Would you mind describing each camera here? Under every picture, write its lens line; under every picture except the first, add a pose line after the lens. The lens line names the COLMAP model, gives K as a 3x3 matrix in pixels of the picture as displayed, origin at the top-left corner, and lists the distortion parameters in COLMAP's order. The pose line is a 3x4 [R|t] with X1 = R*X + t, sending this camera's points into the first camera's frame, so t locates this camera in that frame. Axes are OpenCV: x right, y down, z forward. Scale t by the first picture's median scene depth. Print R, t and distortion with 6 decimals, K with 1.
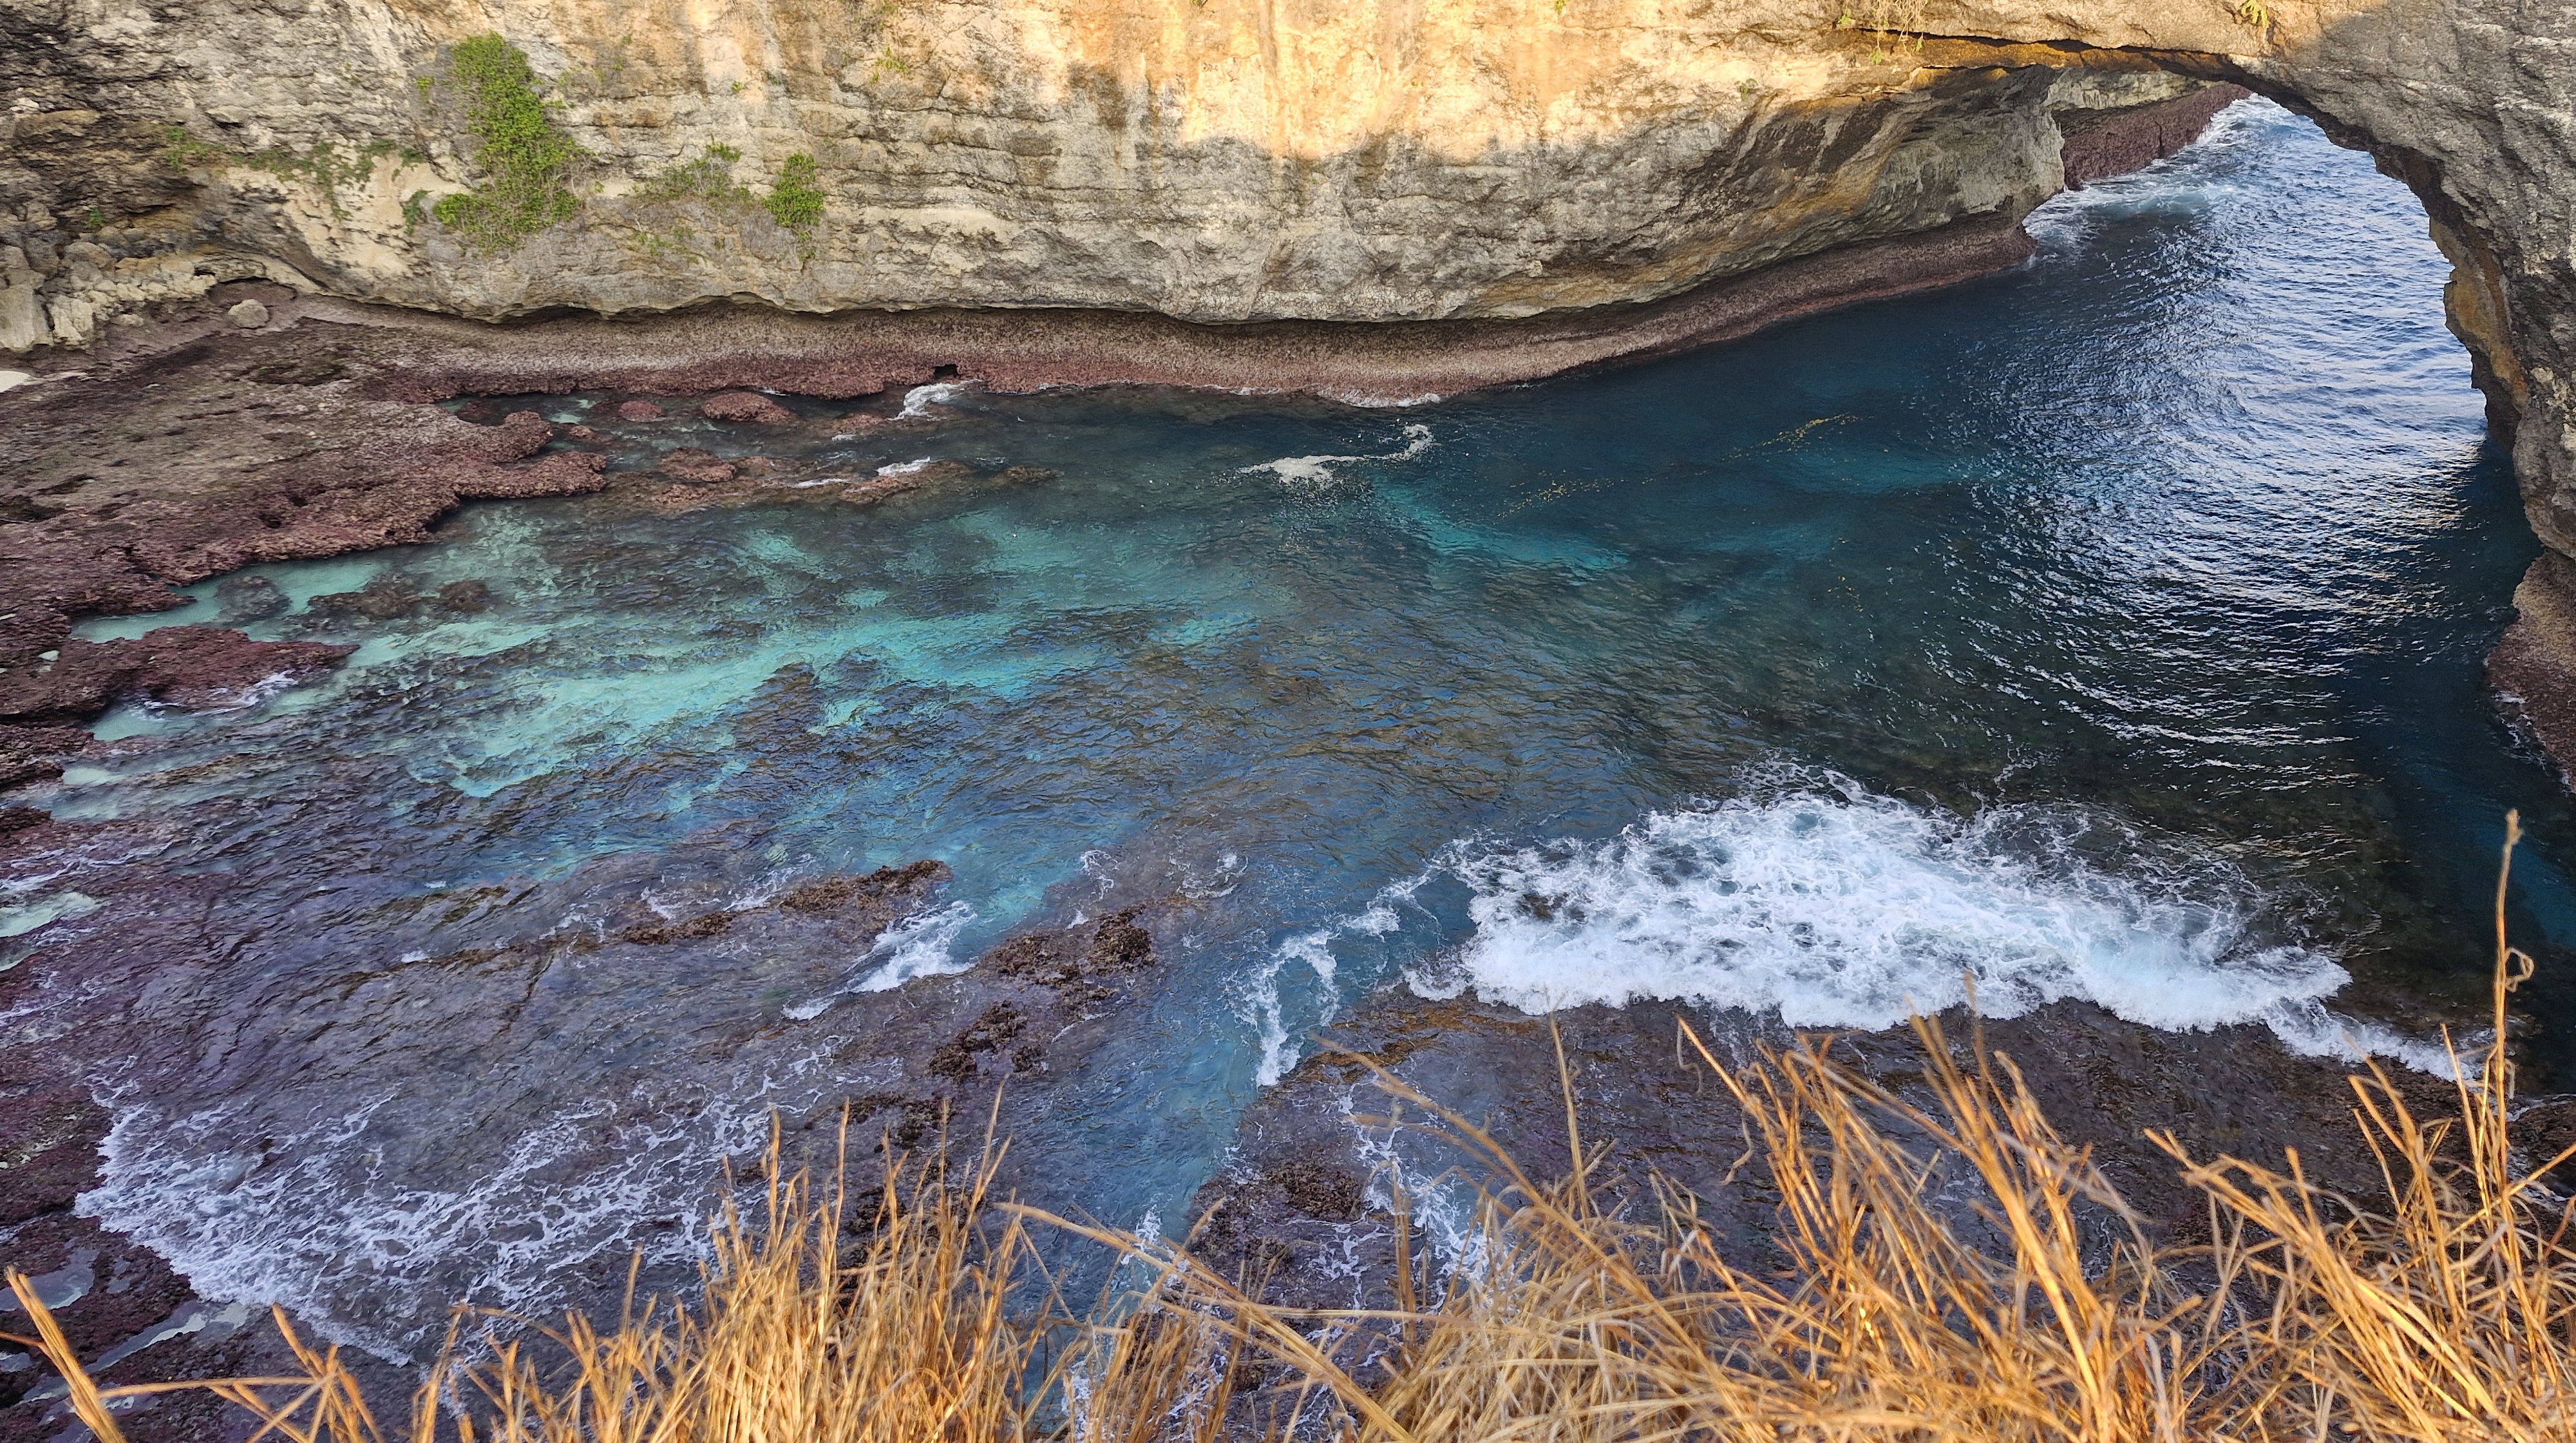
lens RADIAL K [[1888.6, 0, 1306.0], [0, 1888.6, 711.9], [0, 0, 1]] dist [0.095914, -0.120620]
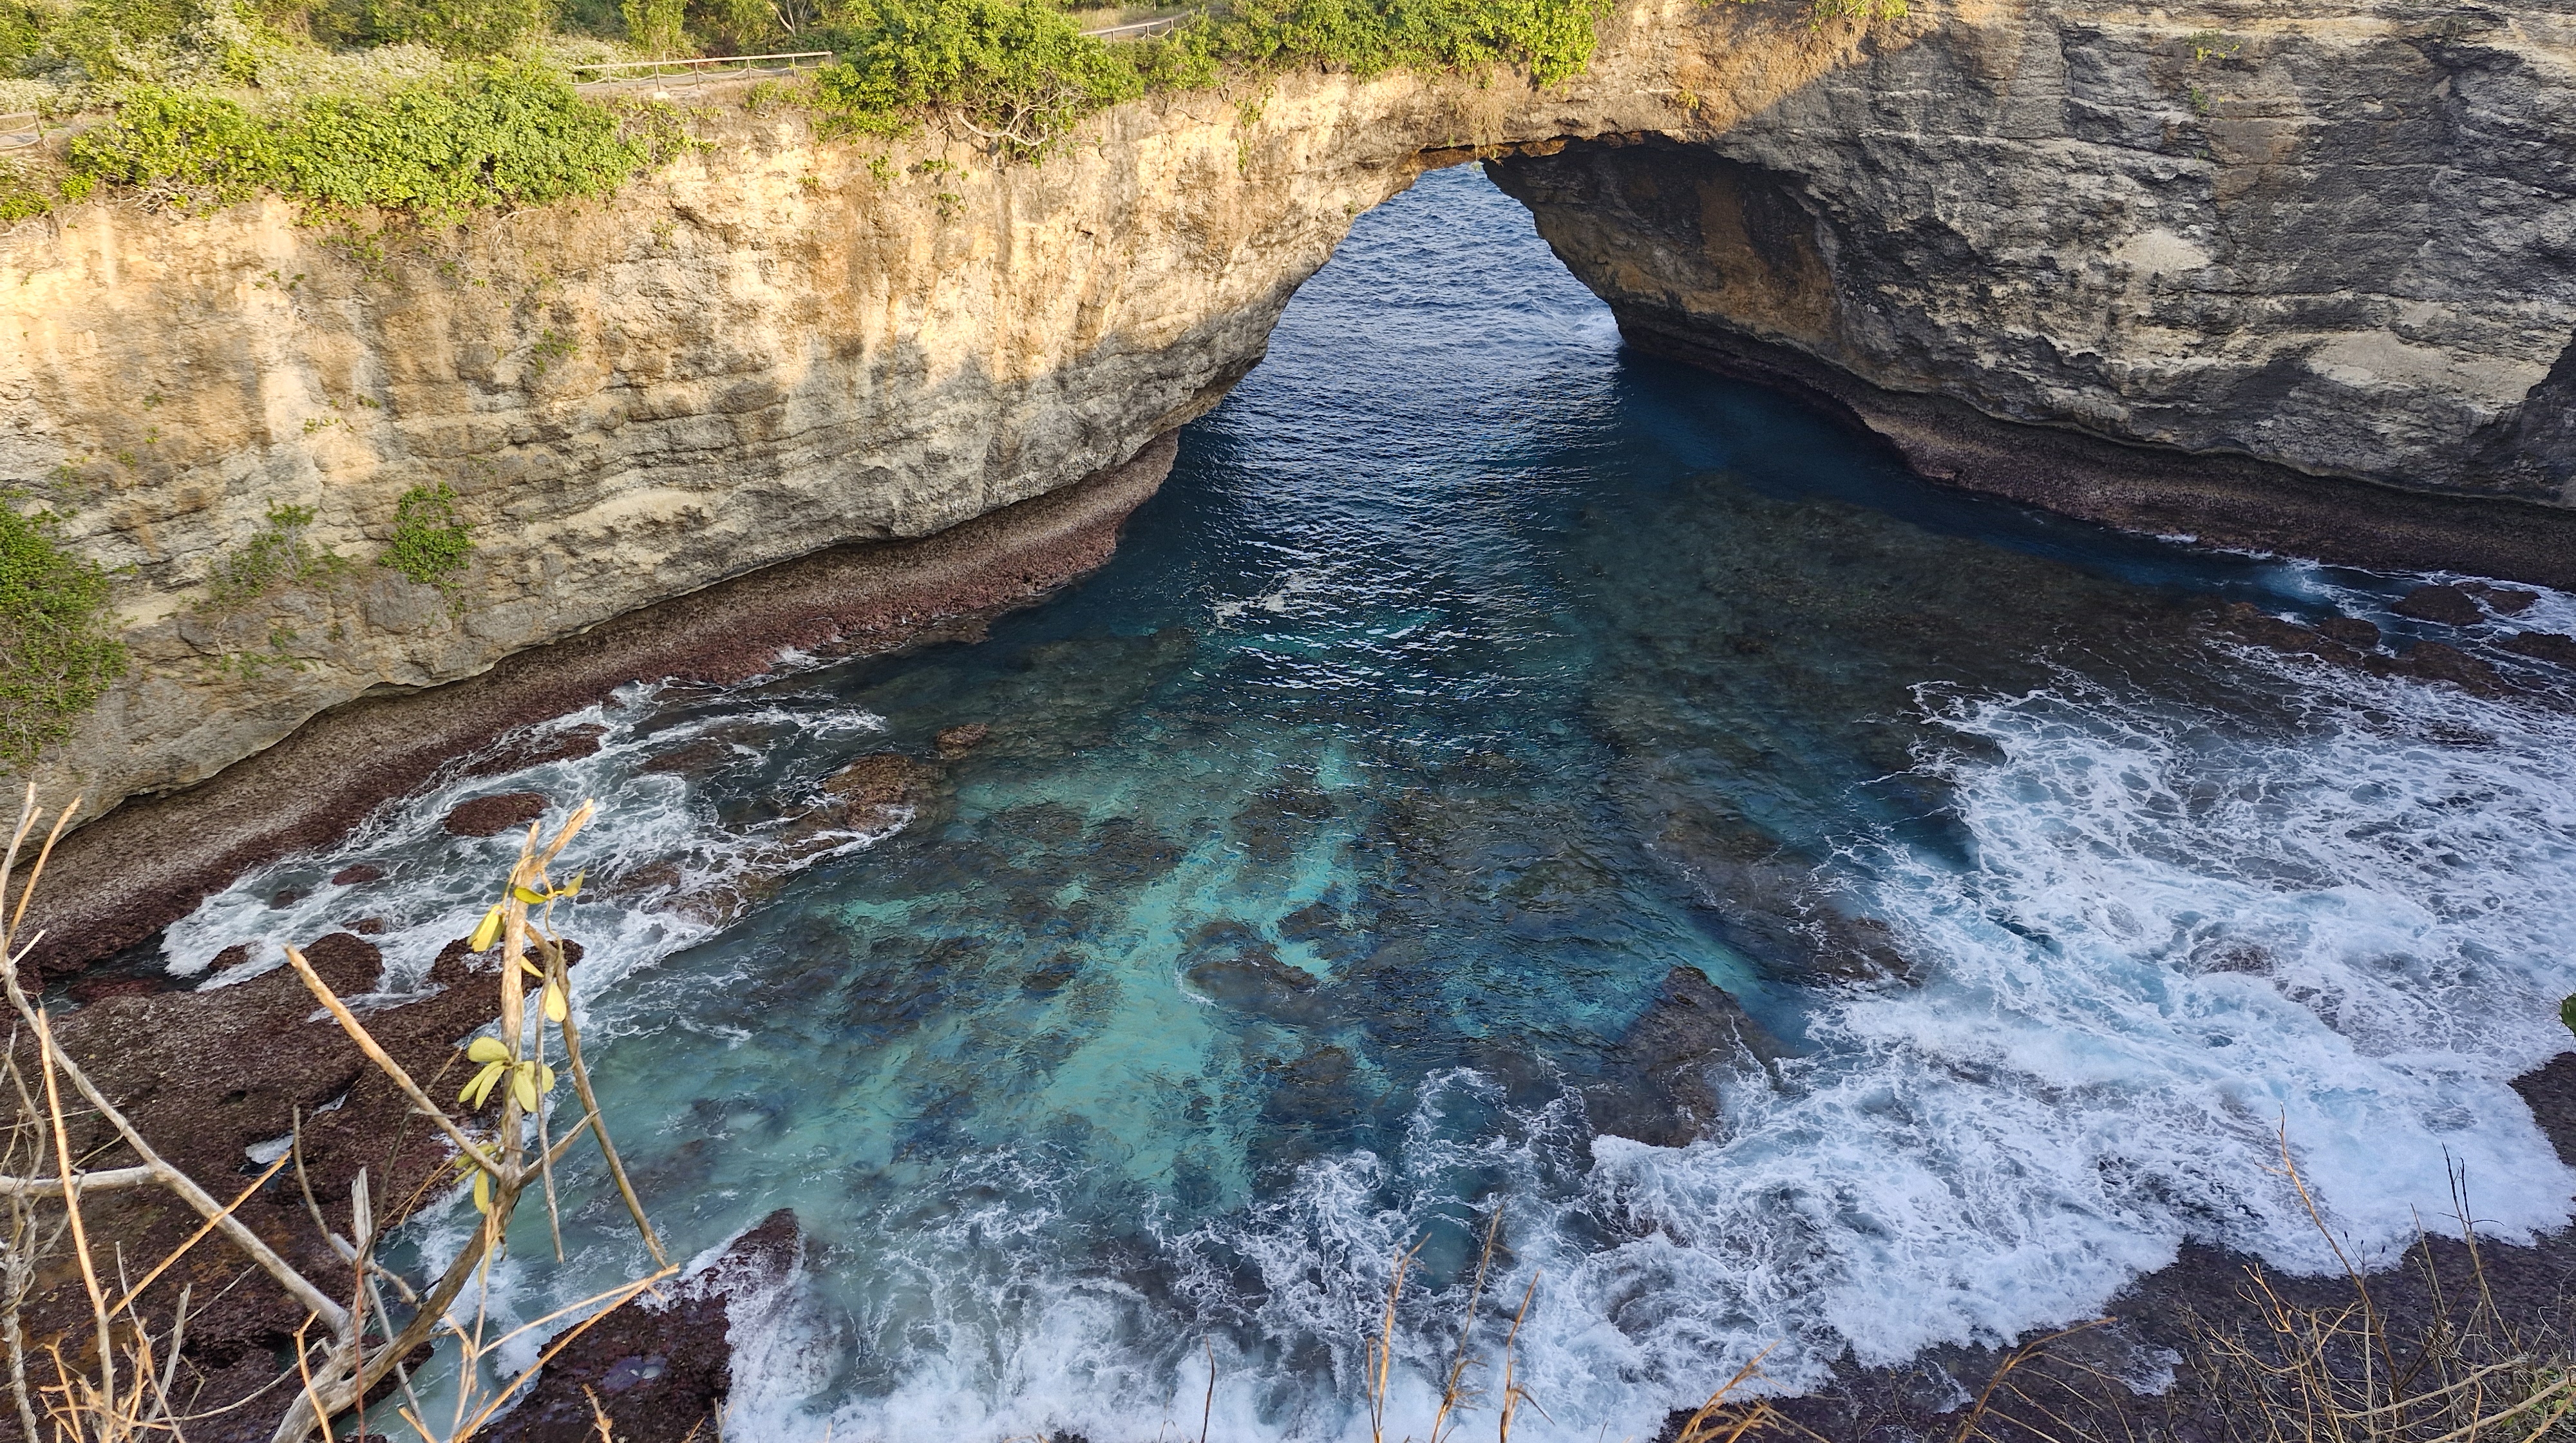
lens RADIAL K [[1888.6, 0, 1297.6], [0, 1888.6, 711.0], [0, 0, 1]] dist [0.095914, -0.120620]
pose [[0.570448, -0.355427, 0.740446, -0.694946], [0.376068, 0.914493, 0.149246, -0.200221], [-0.730179, 0.193321, 0.655336, 0.265468]]
